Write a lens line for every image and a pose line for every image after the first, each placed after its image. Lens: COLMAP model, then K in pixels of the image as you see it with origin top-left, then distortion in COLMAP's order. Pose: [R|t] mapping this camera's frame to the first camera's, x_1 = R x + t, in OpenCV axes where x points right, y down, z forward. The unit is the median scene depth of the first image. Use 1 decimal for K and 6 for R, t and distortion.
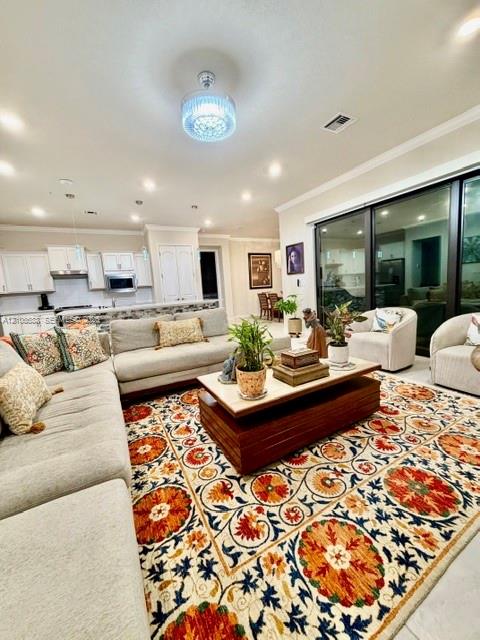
lens RADIAL K [[256.9, 0, 238.3], [0, 256.9, 321.4], [0, 0, 1]] dist [0.000640, 0.000152]
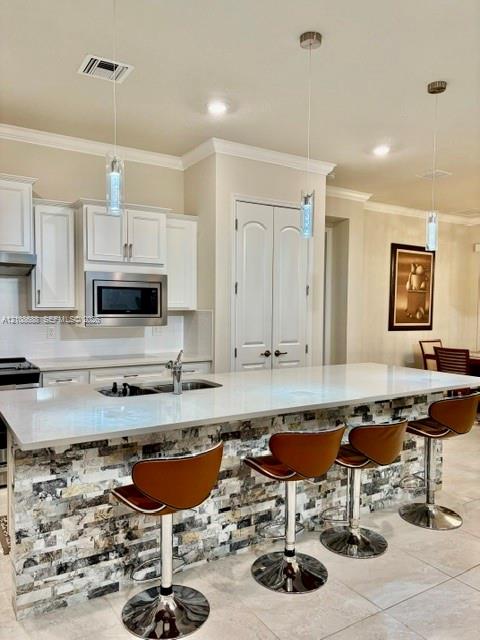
lens RADIAL K [[487.6, 0, 241.8], [0, 487.6, 322.6], [0, 0, 1]] dist [0.037050, -0.034492]
pose [[0.994037, 0.074235, 0.079877, -0.353516], [-0.066093, 0.992774, -0.100153, -0.063315], [-0.086735, 0.094277, 0.991761, 0.351327]]
